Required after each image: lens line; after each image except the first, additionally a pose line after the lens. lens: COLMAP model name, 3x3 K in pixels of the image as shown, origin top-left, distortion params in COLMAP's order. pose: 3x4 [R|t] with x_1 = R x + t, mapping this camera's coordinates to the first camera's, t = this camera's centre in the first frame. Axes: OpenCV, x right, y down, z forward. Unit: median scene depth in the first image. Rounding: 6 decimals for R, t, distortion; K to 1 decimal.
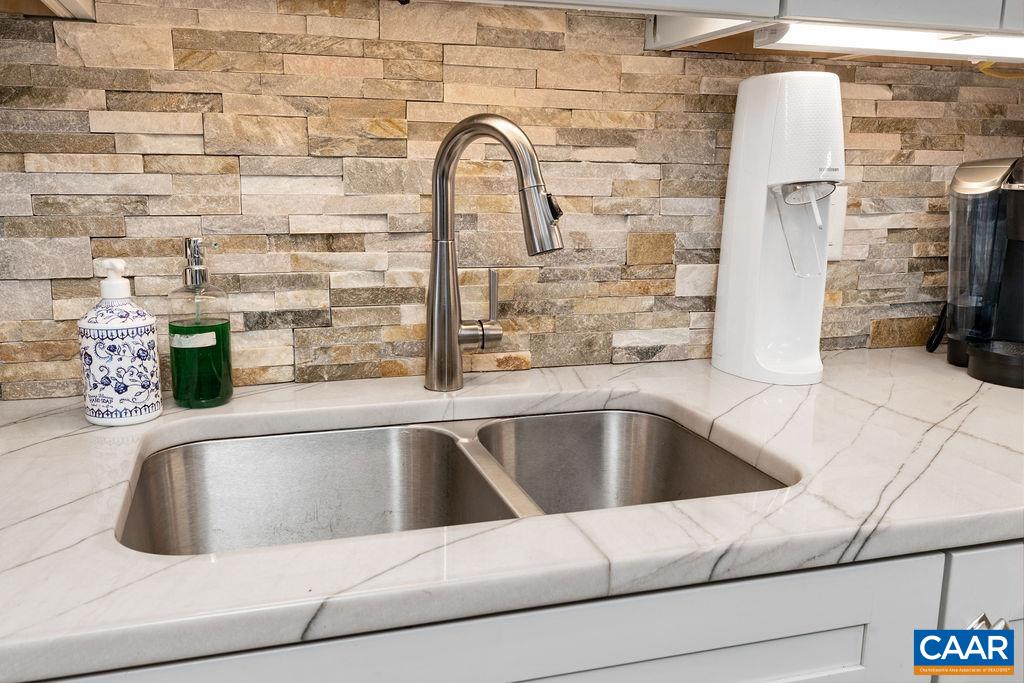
lens RADIAL K [[858.3, 0, 516.0], [0, 858.3, 345.0], [0, 0, 1]] dist [0.004419, 0.004981]
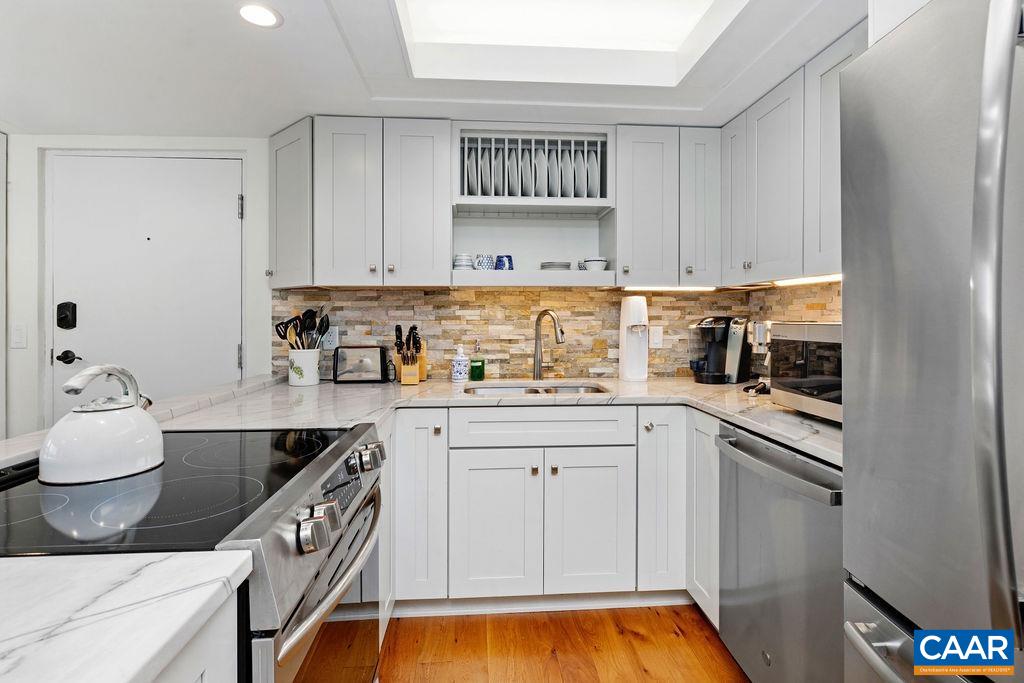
lens RADIAL K [[498.7, 0, 511.3], [0, 498.7, 331.7], [0, 0, 1]] dist [0.002134, 0.000481]
pose [[0.969307, -0.004890, -0.245804, 0.341198], [-0.038034, 0.984783, -0.169574, 0.217007], [0.242893, 0.173718, 0.954372, -1.149002]]
